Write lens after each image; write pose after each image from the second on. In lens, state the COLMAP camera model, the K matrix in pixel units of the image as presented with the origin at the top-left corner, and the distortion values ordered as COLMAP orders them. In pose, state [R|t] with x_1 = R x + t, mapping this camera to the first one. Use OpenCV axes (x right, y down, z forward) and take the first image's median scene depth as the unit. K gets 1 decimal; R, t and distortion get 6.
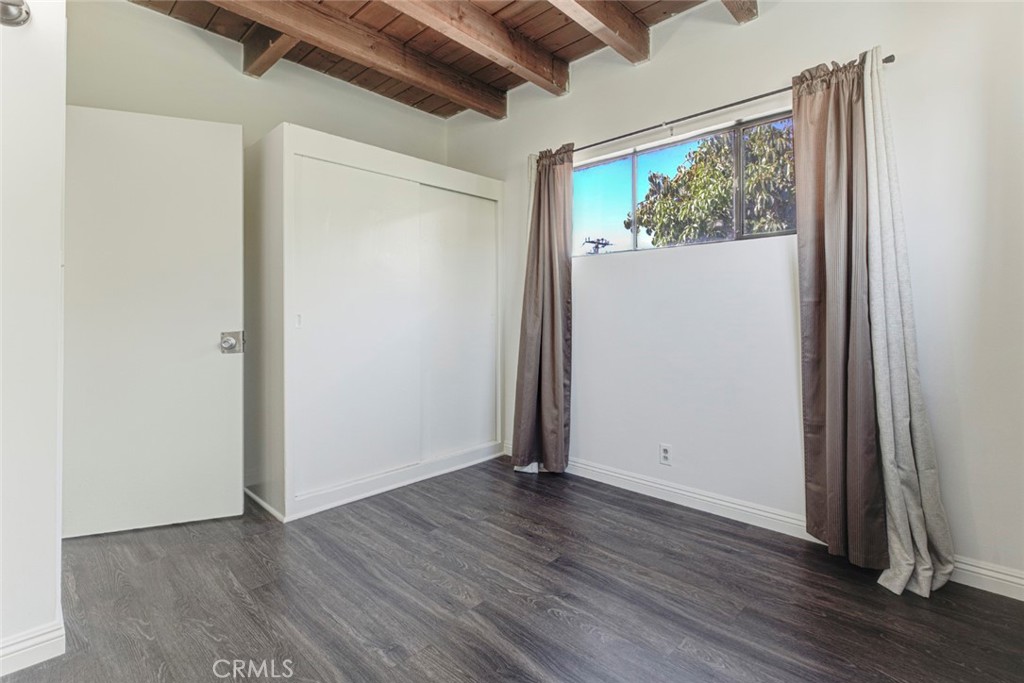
lens RADIAL K [[473.9, 0, 501.6], [0, 473.9, 315.1], [0, 0, 1]] dist [-0.008043, -0.000971]
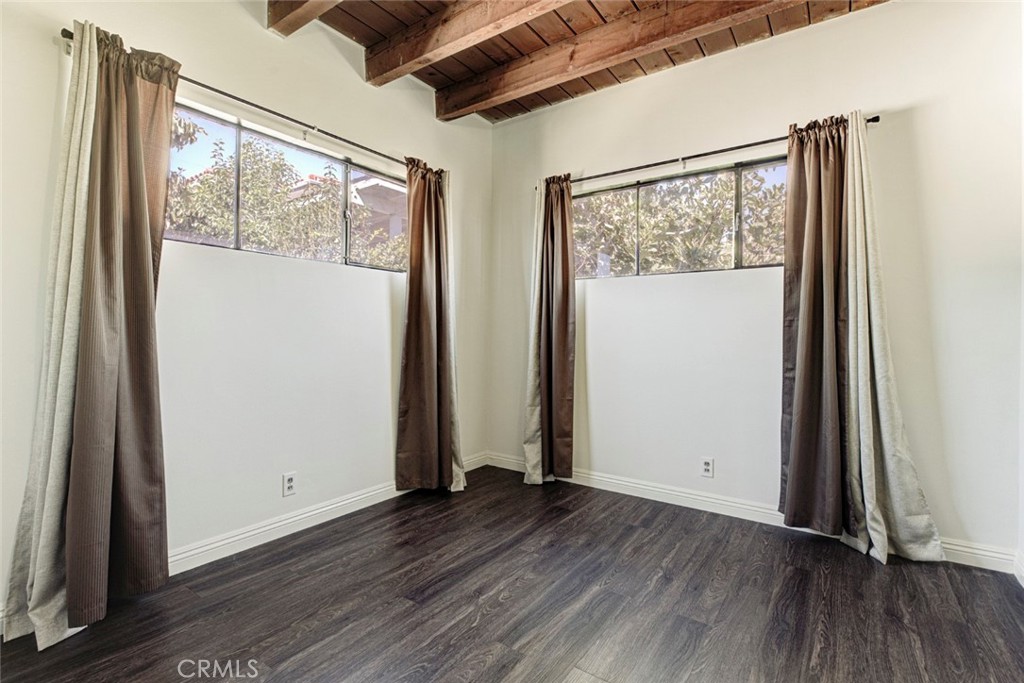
lens RADIAL K [[473.9, 0, 511.4], [0, 473.9, 335.9], [0, 0, 1]] dist [-0.008043, -0.000971]
pose [[-0.153705, -0.007476, 0.988089, -0.761656], [-0.008856, 0.999942, 0.006188, -0.000484], [-0.988077, -0.007800, -0.153762, 0.888477]]
